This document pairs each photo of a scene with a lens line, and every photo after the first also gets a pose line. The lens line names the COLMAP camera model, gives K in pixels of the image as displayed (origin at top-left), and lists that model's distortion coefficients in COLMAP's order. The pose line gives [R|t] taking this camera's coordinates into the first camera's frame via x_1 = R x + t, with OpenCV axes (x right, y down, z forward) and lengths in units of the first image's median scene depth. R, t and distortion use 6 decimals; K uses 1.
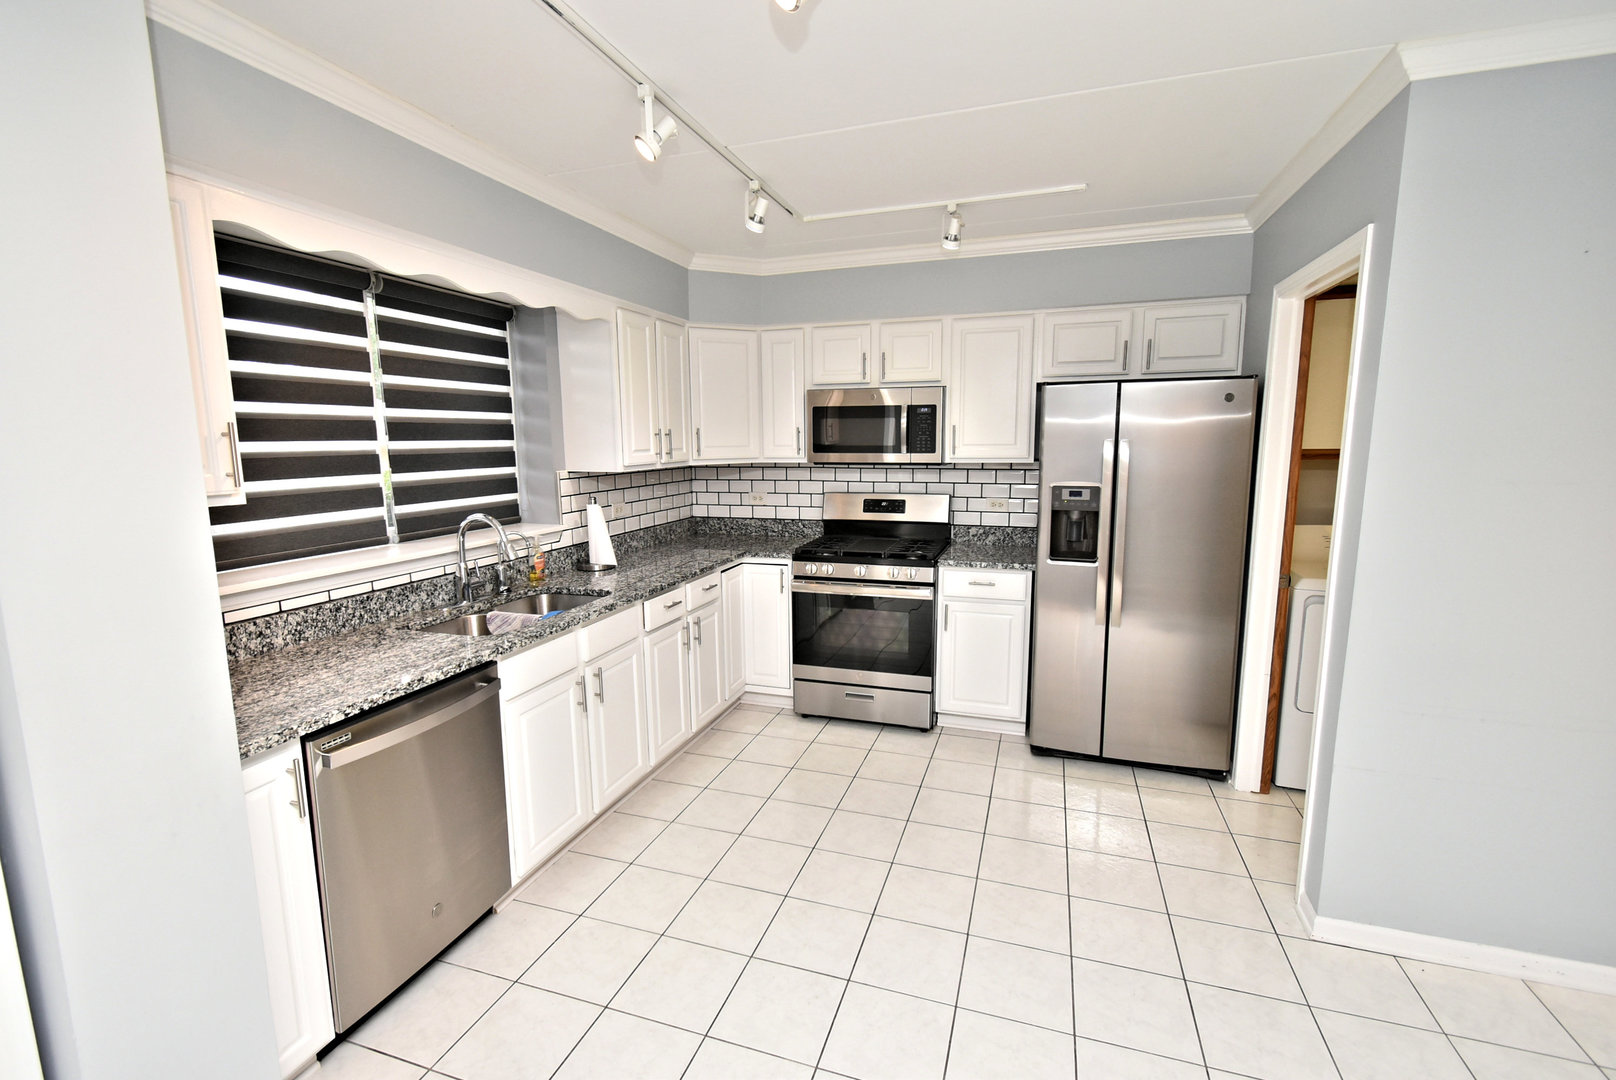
lens RADIAL K [[717.6, 0, 801.5], [0, 717.6, 543.7], [0, 0, 1]] dist [0.016171, -0.006871]
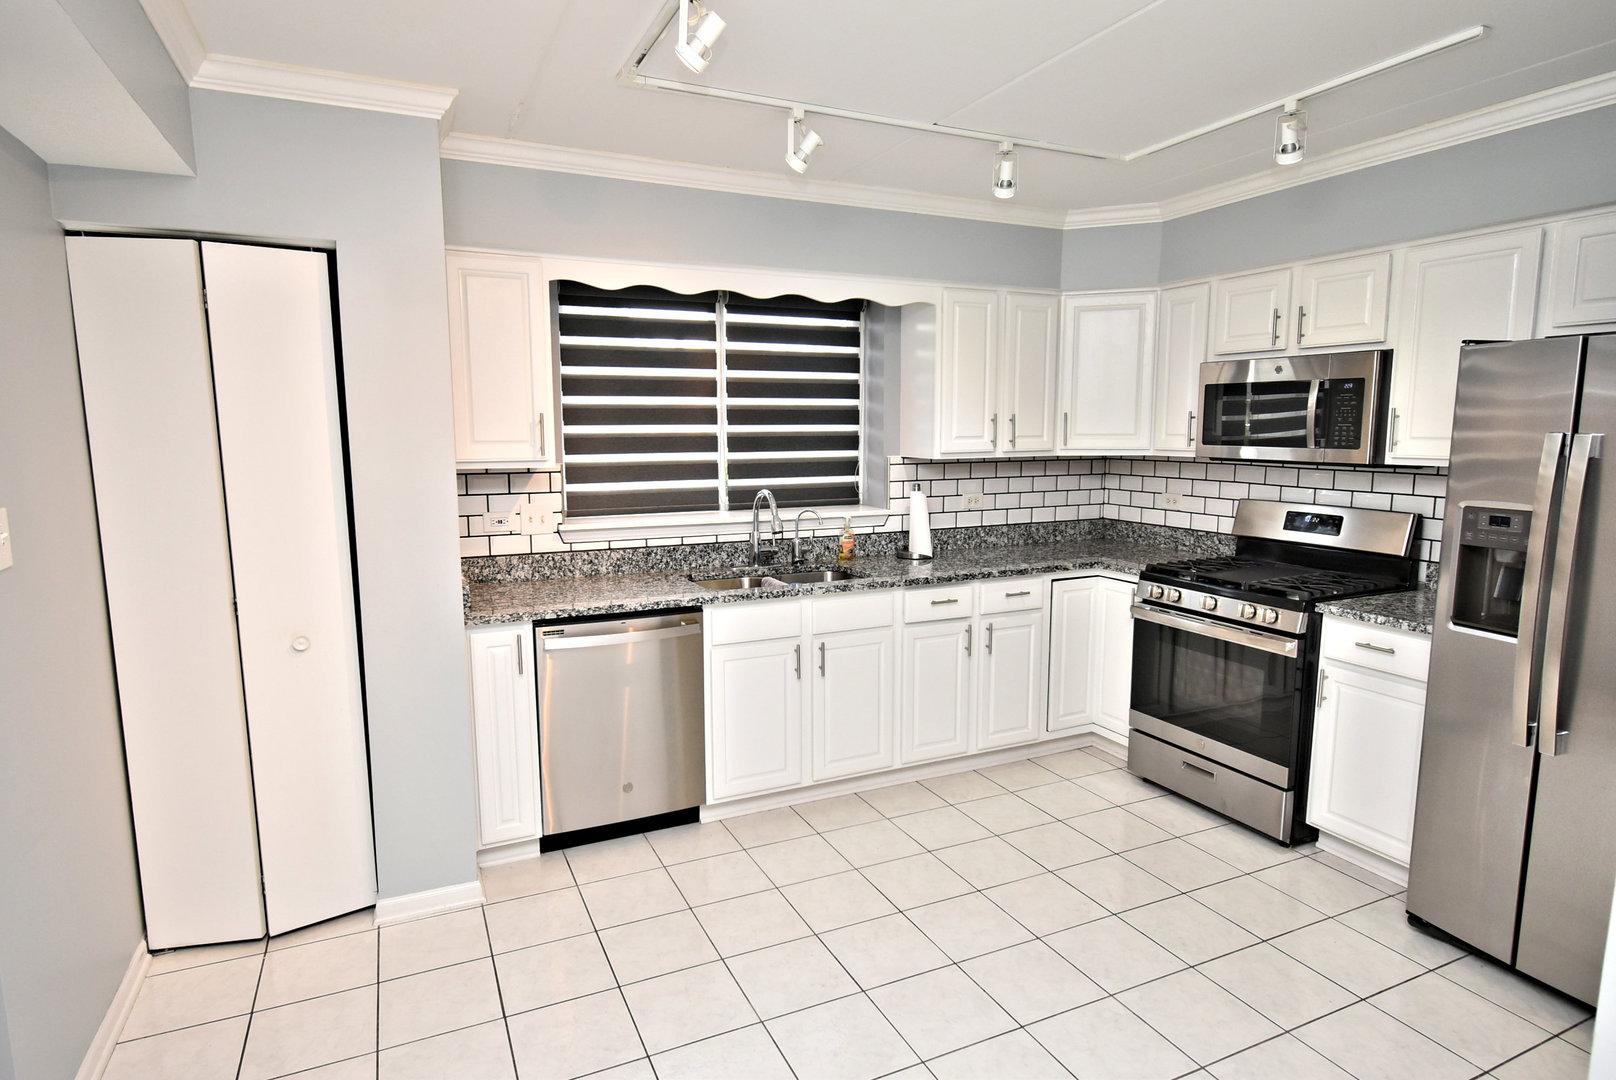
lens RADIAL K [[892.4, 0, 809.5], [0, 892.4, 550.1], [0, 0, 1]] dist [0.003094, 0.000736]
pose [[0.694558, 0.109196, -0.711101, 0.475057], [-0.109834, 0.992922, 0.045194, -0.014162], [0.711003, 0.046713, 0.701636, 0.048879]]
